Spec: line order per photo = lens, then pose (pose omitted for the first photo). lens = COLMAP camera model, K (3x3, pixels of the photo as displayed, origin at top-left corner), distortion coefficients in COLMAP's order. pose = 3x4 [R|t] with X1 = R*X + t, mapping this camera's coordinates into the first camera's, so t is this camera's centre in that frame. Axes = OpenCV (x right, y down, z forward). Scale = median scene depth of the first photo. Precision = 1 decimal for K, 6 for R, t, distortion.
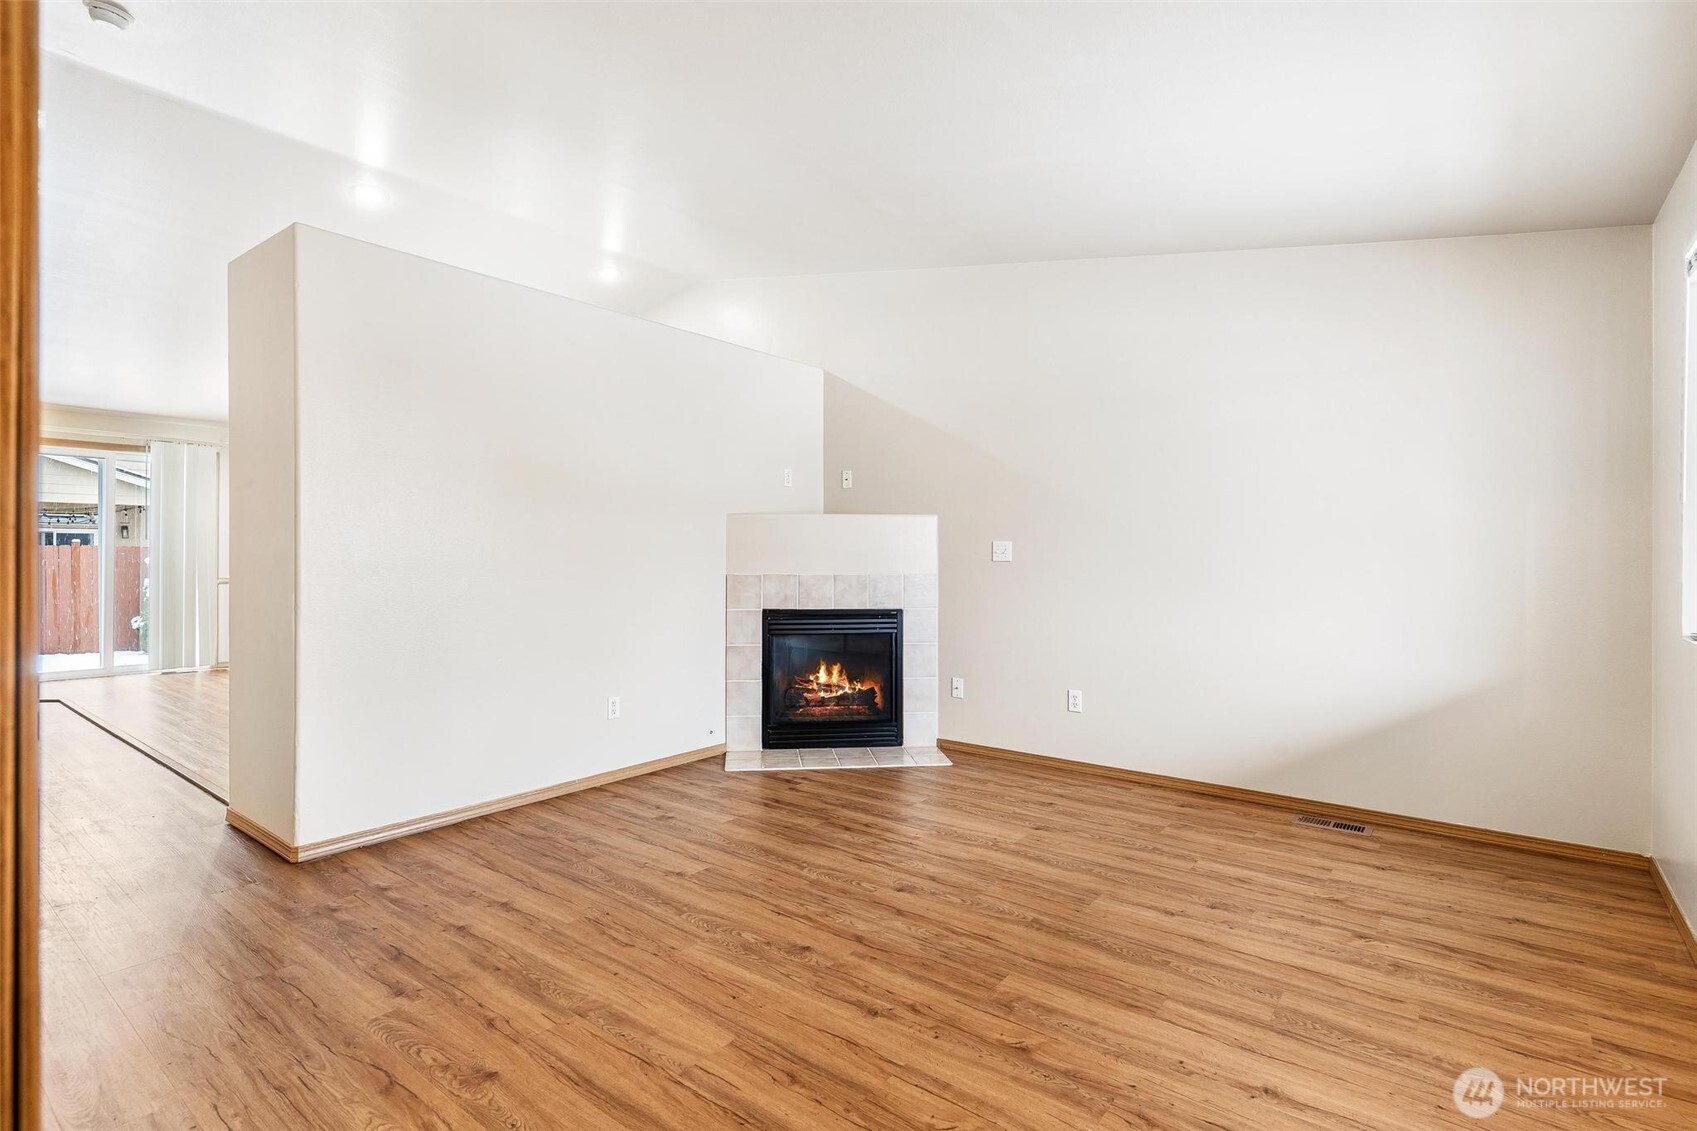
lens RADIAL K [[818.6, 0, 839.2], [0, 818.6, 562.7], [0, 0, 1]] dist [0.001115, 0.000445]
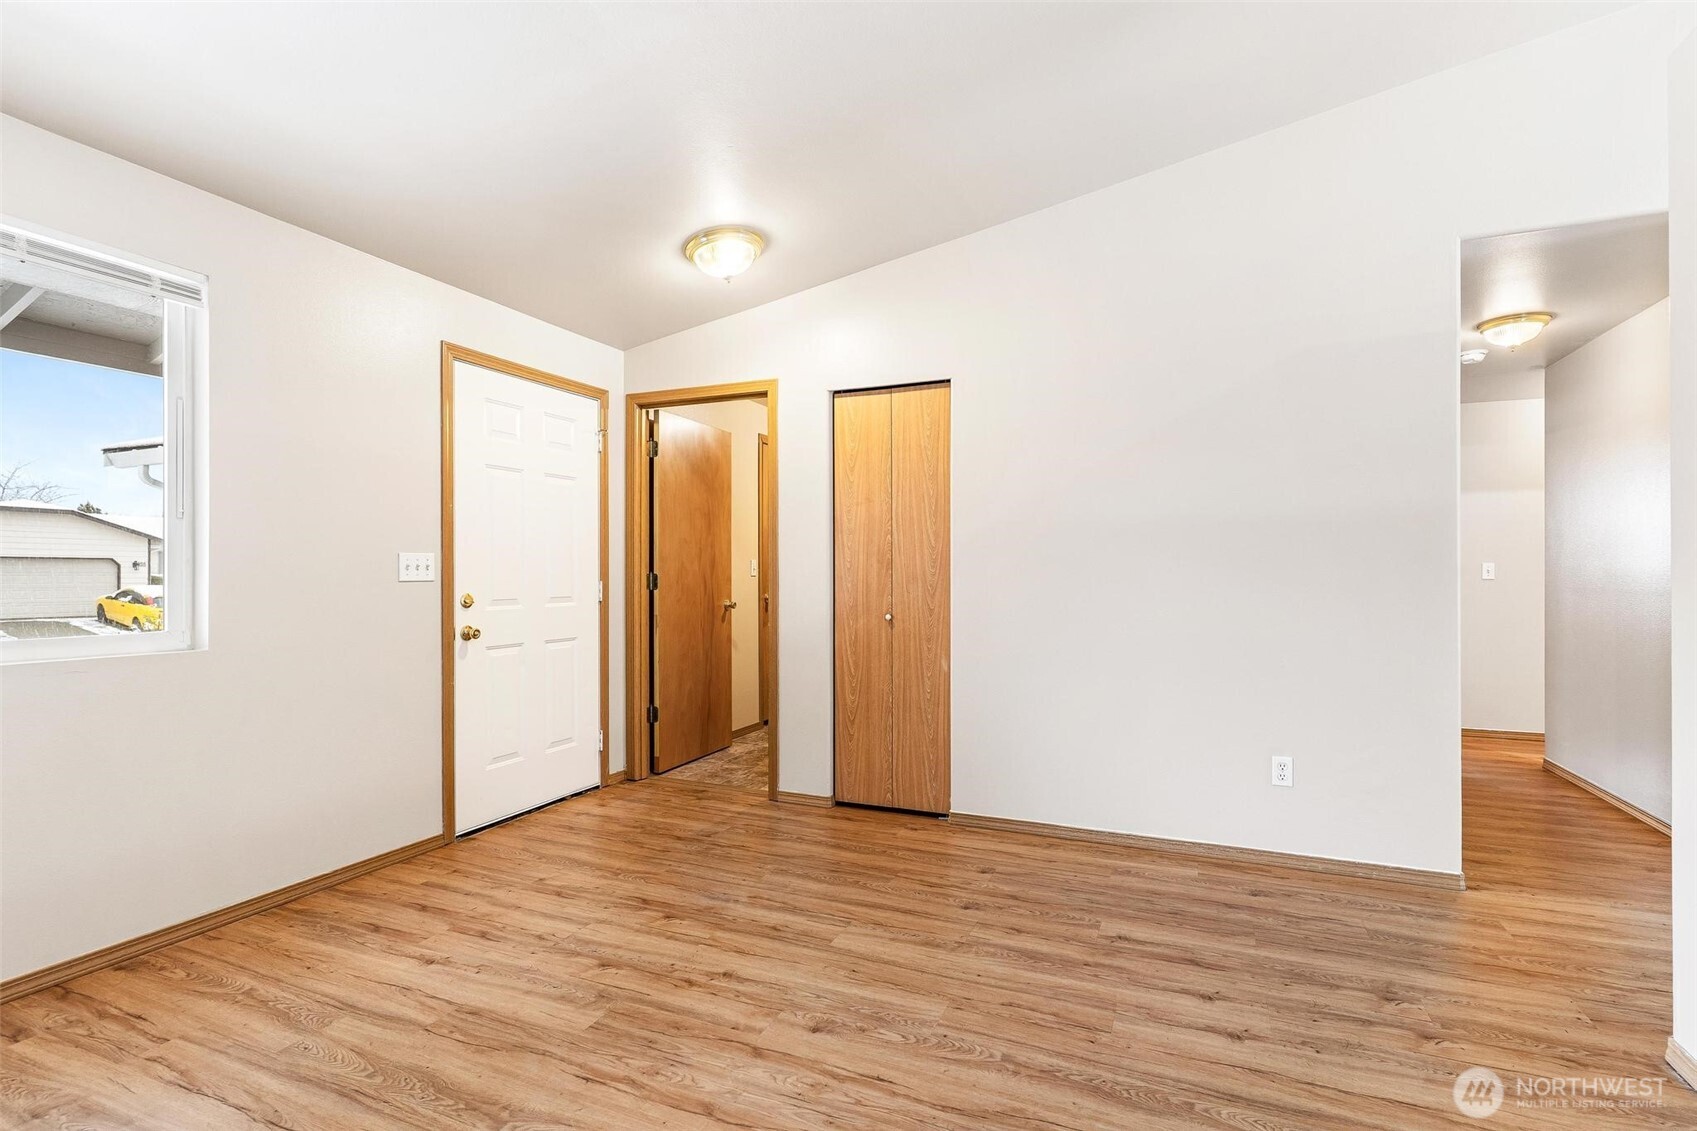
lens RADIAL K [[818.6, 0, 846.7], [0, 818.6, 569.3], [0, 0, 1]] dist [0.001115, 0.000445]
pose [[-0.965552, -0.006604, -0.260126, 0.170506], [-0.006440, 0.999978, -0.001482, -0.014032], [0.260130, 0.000244, -0.965573, 2.022734]]
